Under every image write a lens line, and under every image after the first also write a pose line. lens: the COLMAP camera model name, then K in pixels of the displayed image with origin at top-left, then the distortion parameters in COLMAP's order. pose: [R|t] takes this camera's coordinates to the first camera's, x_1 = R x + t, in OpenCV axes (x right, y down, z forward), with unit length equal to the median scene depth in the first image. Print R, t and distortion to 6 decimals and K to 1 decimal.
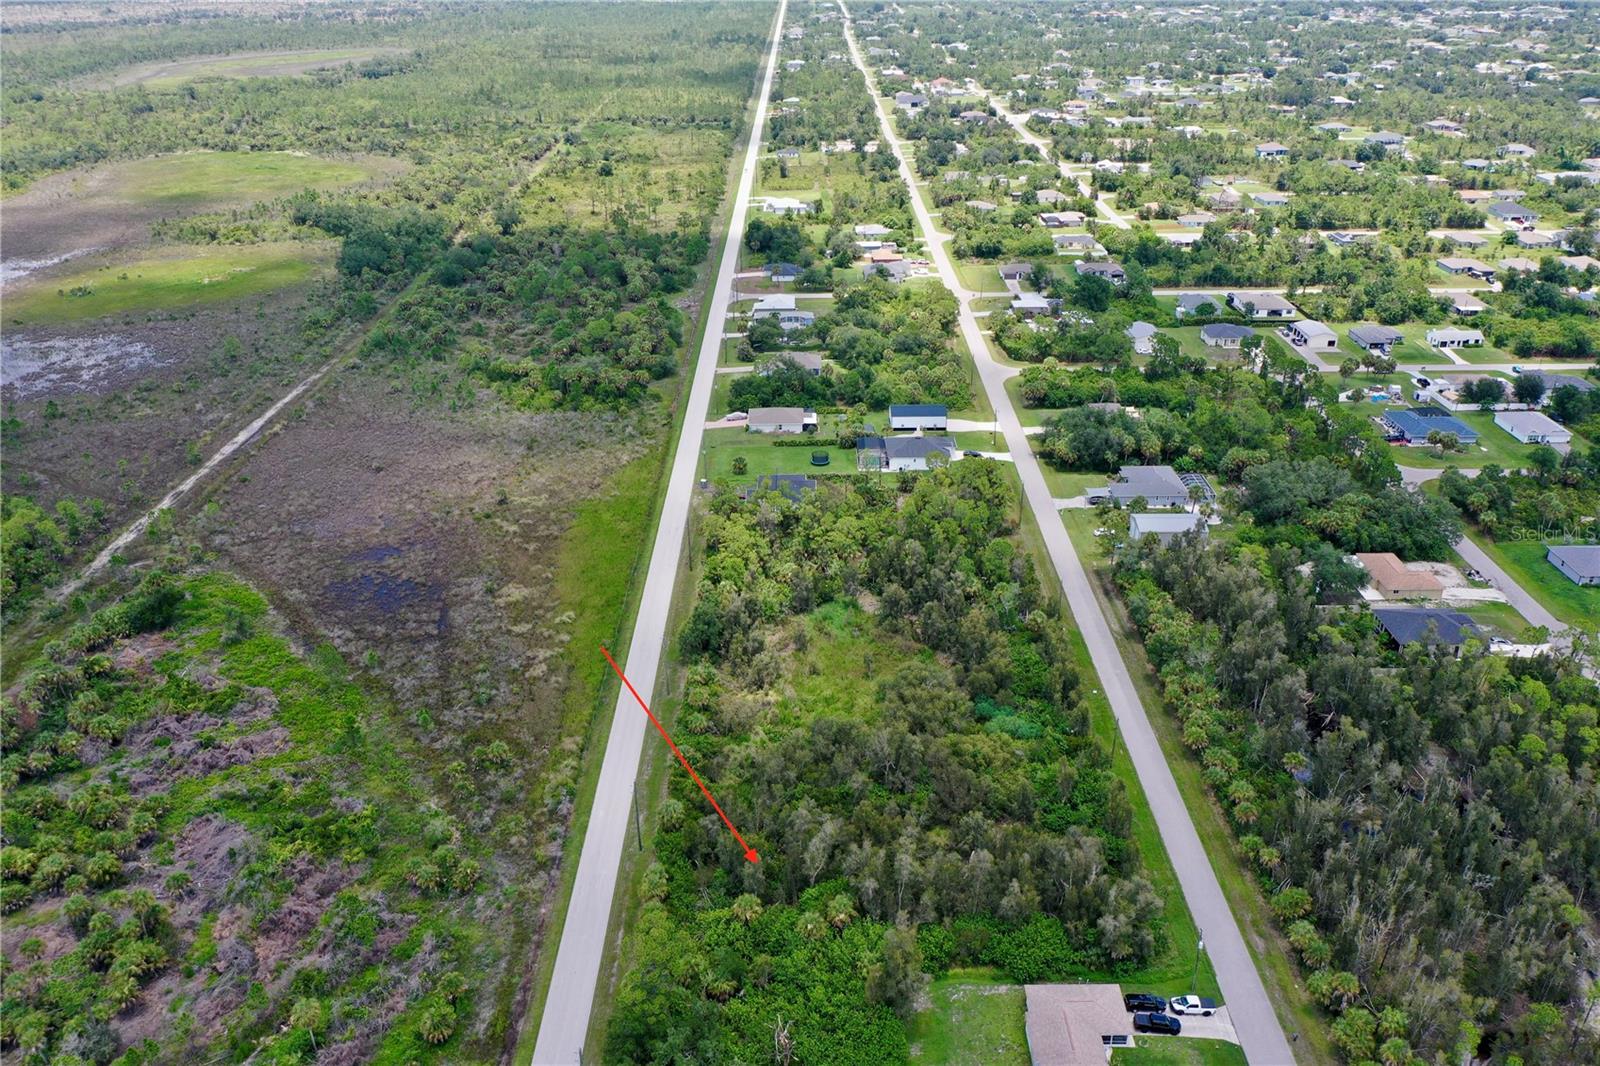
lens RADIAL K [[1265.3, 0, 802.3], [0, 1265.3, 526.0], [0, 0, 1]] dist [-0.004423, -0.000192]
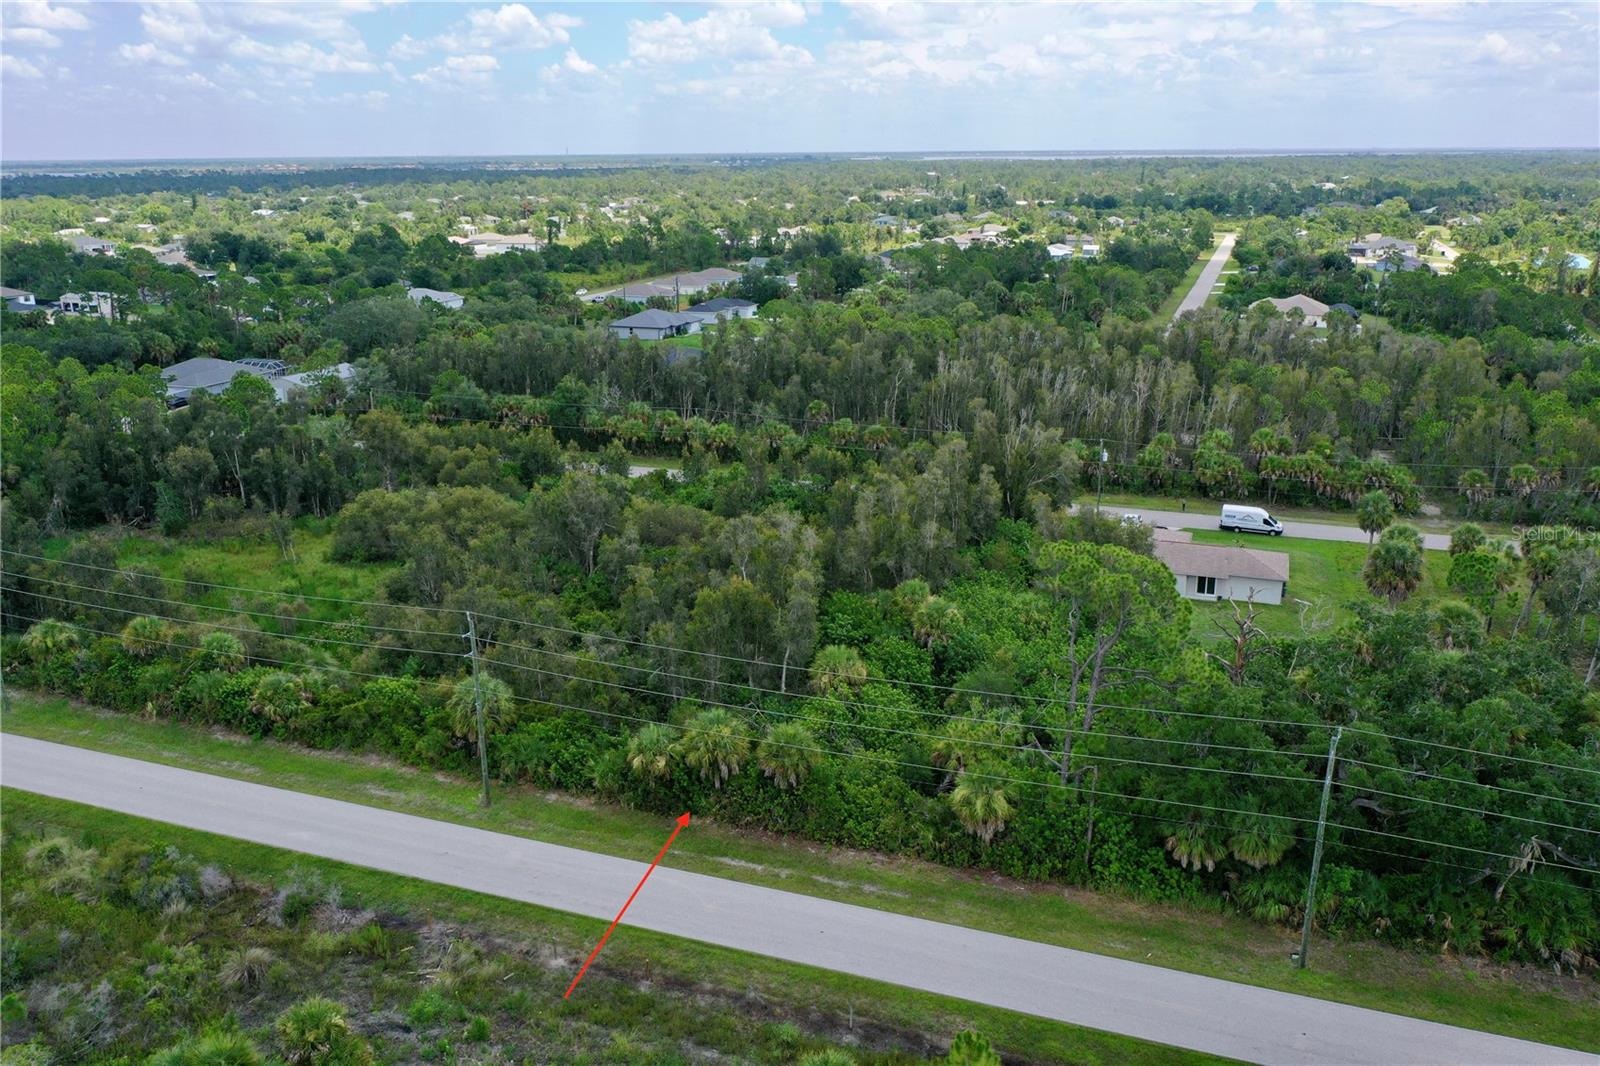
lens RADIAL K [[1265.3, 0, 802.3], [0, 1265.3, 526.0], [0, 0, 1]] dist [-0.004423, -0.000192]
pose [[0.348866, -0.263174, 0.899462, -0.421337], [0.408248, 0.906588, 0.106916, 0.159043], [-0.843579, 0.329905, 0.423718, 0.658585]]
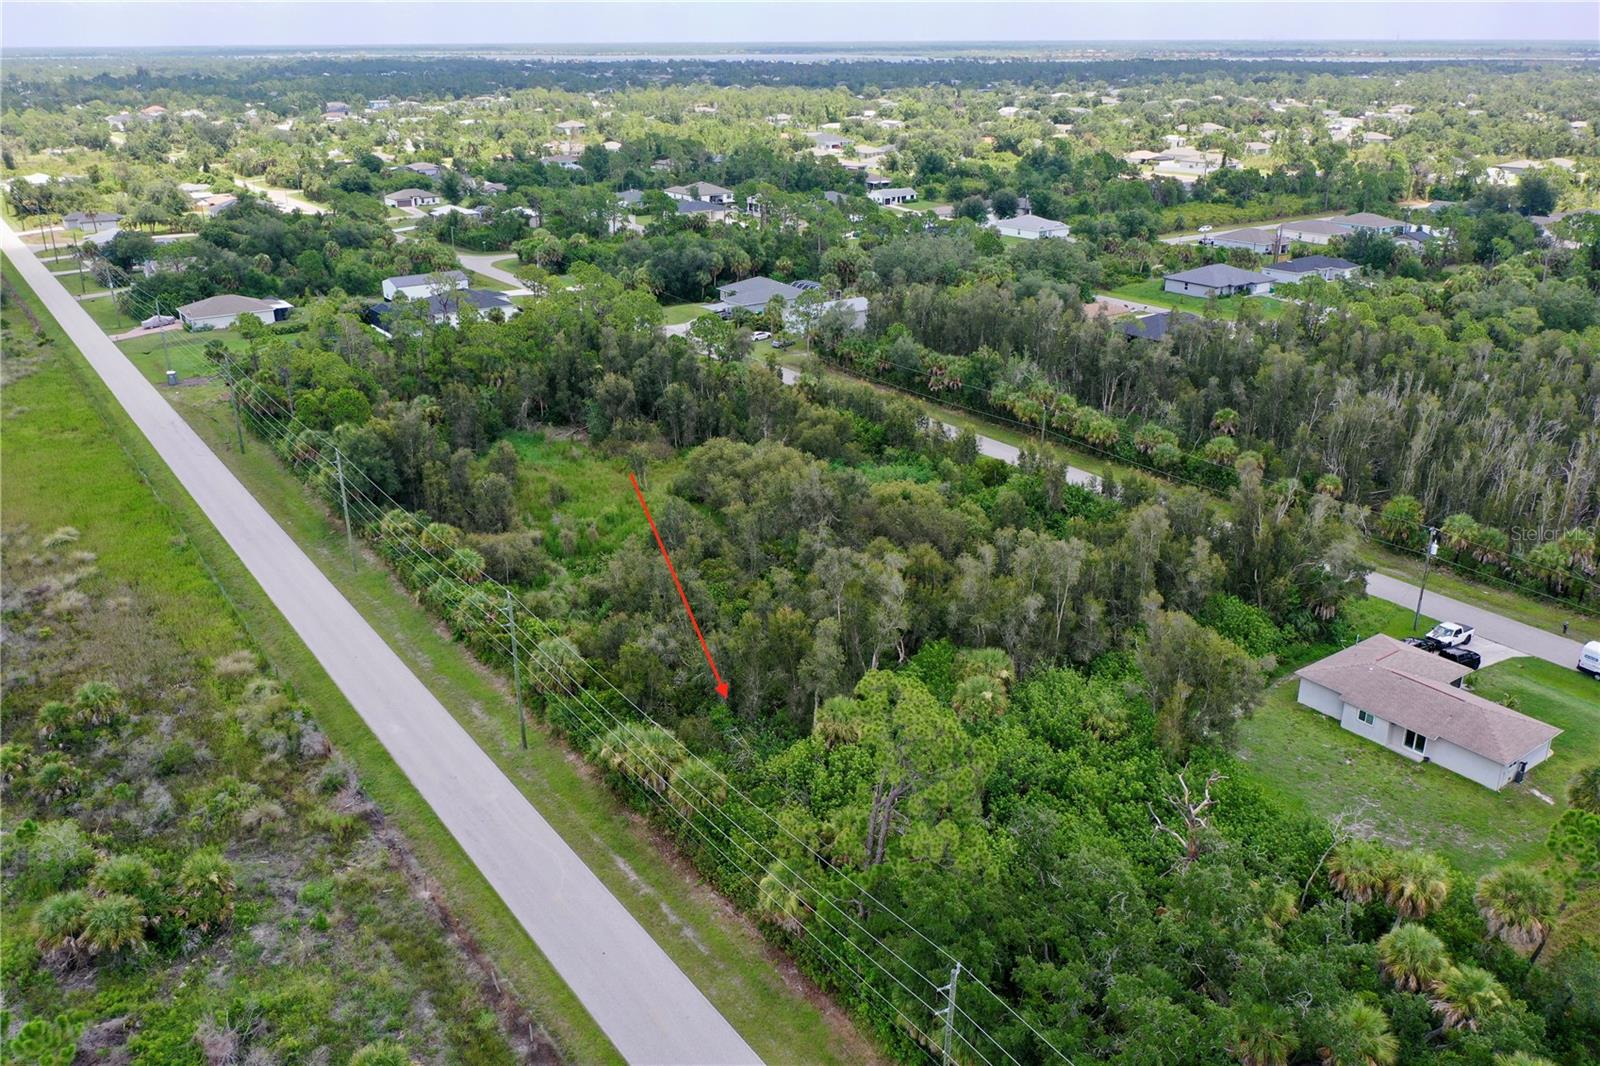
lens RADIAL K [[1265.3, 0, 802.3], [0, 1265.3, 526.0], [0, 0, 1]] dist [-0.004423, -0.000192]
pose [[0.816660, -0.204205, 0.539784, -0.276041], [0.246178, 0.969207, -0.005792, 0.188099], [-0.521980, 0.137613, 0.841784, 0.469963]]
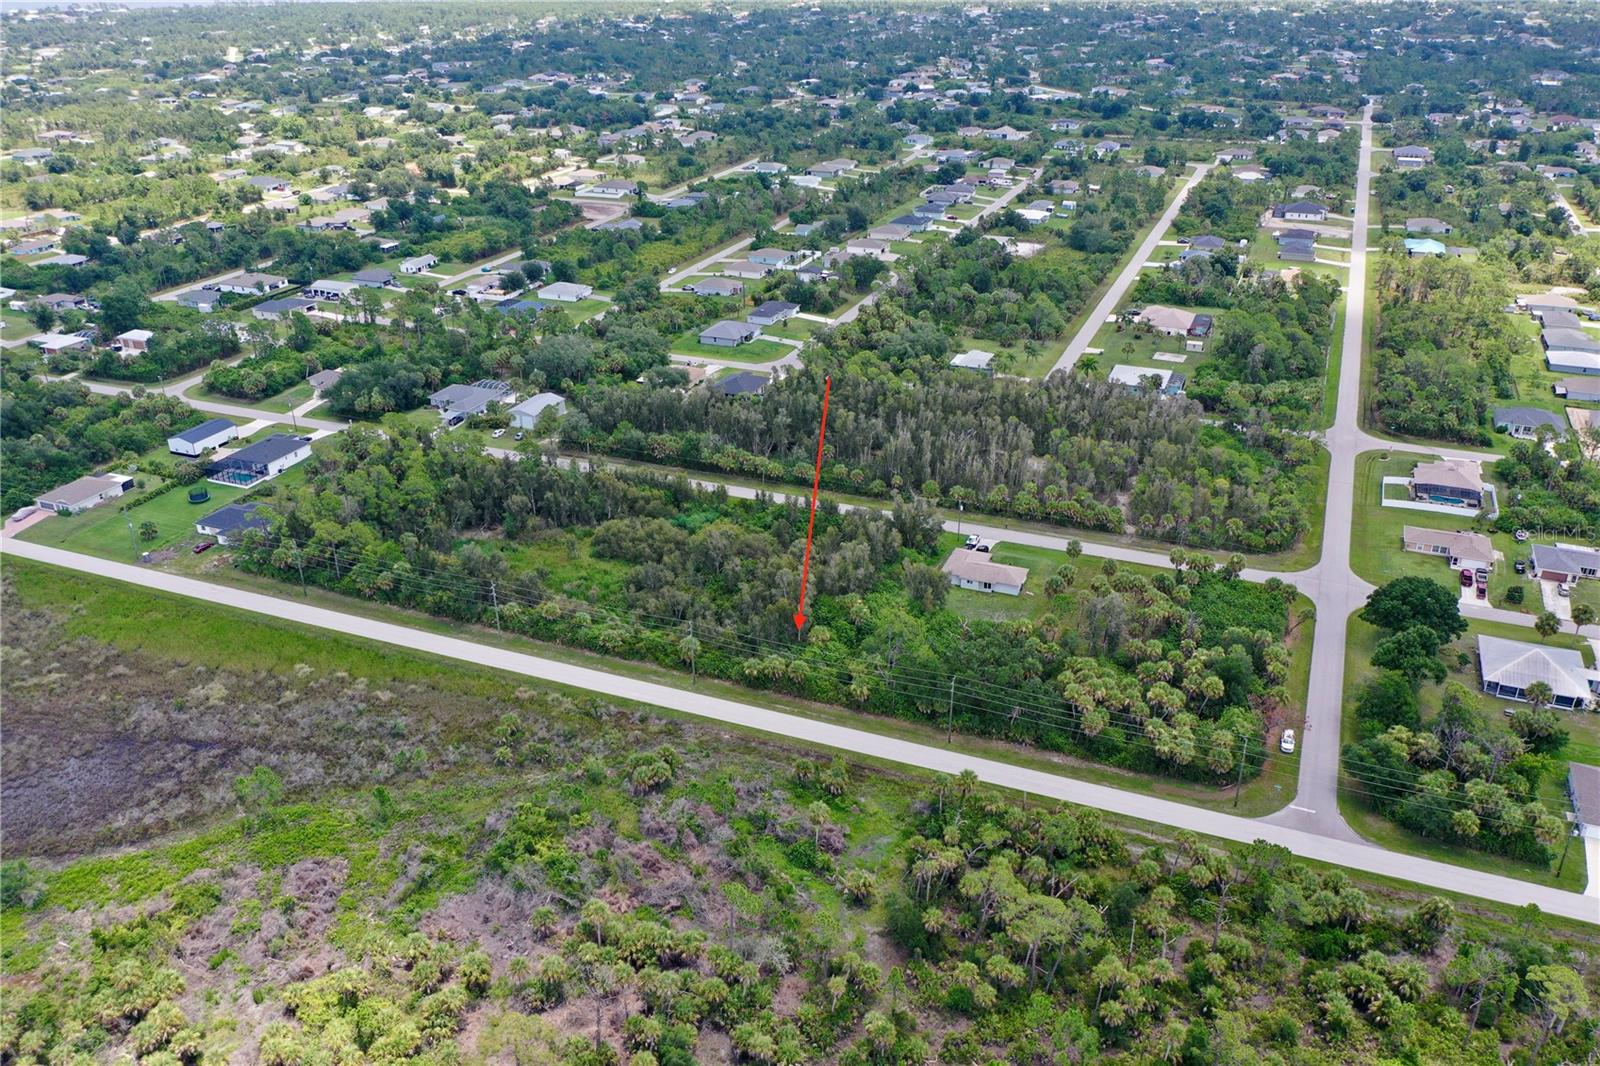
lens RADIAL K [[1265.3, 0, 802.3], [0, 1265.3, 526.0], [0, 0, 1]] dist [-0.004423, -0.000192]
pose [[0.386805, -0.394761, 0.833394, -0.981456], [0.404907, 0.884667, 0.231118, -0.111070], [-0.828512, 0.248049, 0.502035, 0.248355]]
